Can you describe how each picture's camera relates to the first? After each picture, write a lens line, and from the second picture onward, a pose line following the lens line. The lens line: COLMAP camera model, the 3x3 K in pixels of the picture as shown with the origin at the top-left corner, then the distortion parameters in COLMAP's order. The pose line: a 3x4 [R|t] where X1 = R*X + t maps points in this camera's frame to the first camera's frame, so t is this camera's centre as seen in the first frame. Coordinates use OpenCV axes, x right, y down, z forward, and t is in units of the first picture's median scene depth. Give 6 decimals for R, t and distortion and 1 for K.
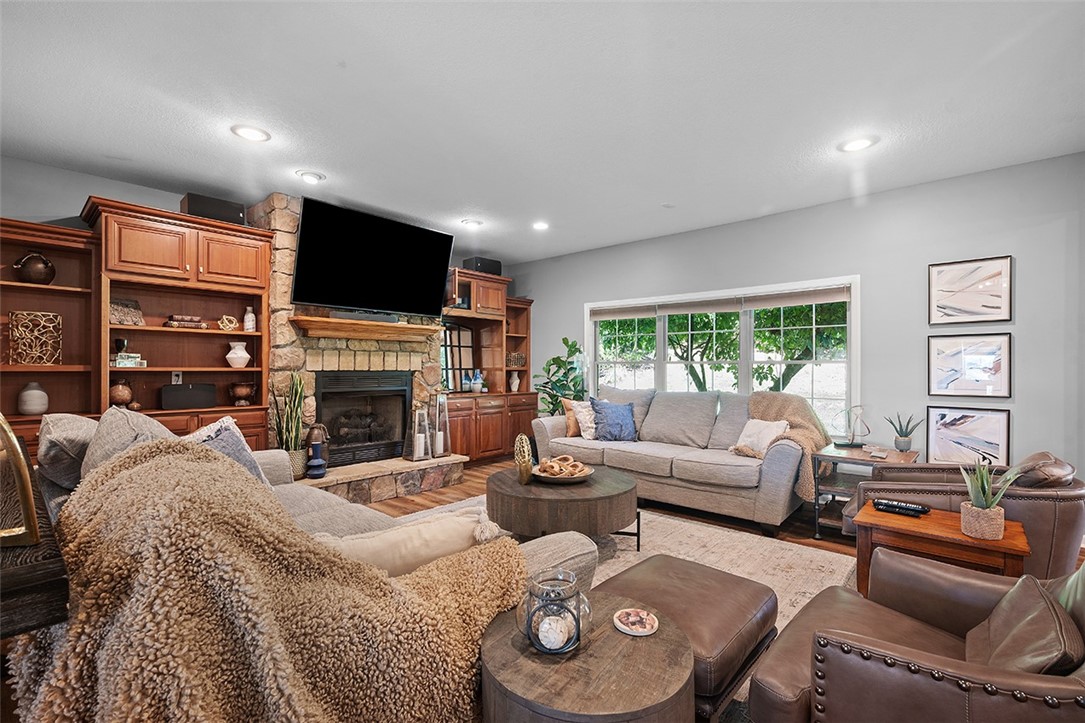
lens RADIAL K [[477.6, 0, 544.4], [0, 477.6, 368.9], [0, 0, 1]] dist [-0.007303, 0.000029]
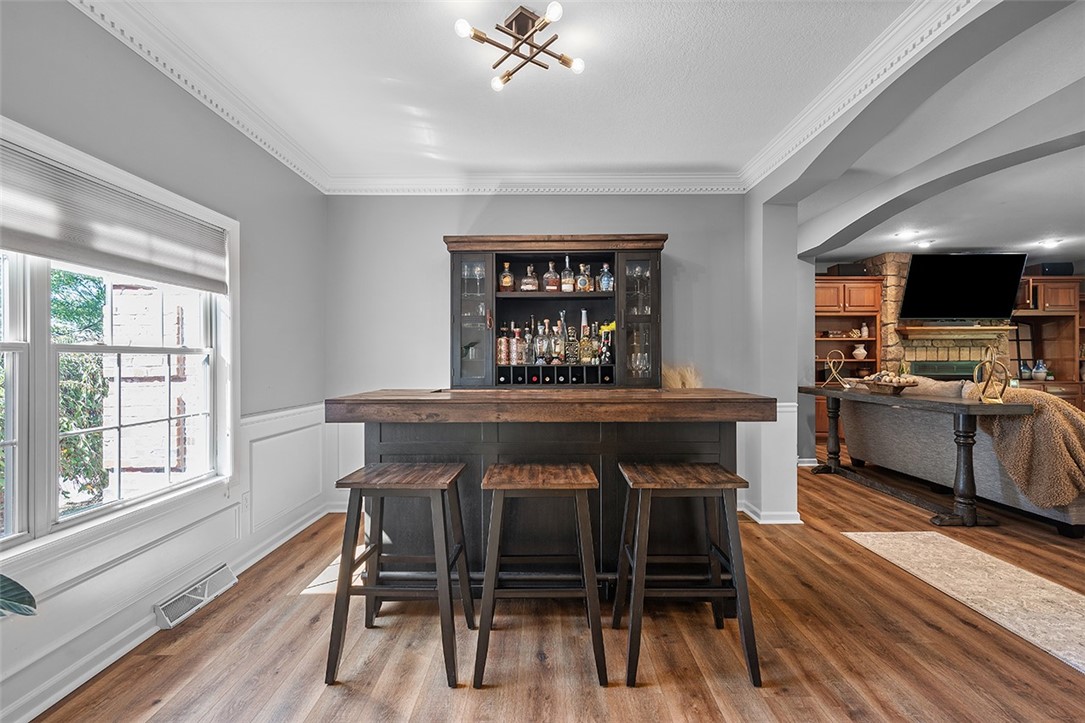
lens RADIAL K [[465.8, 0, 549.9], [0, 465.8, 360.2], [0, 0, 1]] dist [0.000202, 0.000419]
pose [[0.663402, -0.005225, -0.748245, -0.122348], [0.003548, 0.999986, -0.003837, 0.002626], [0.748255, -0.000110, 0.663411, -0.864453]]
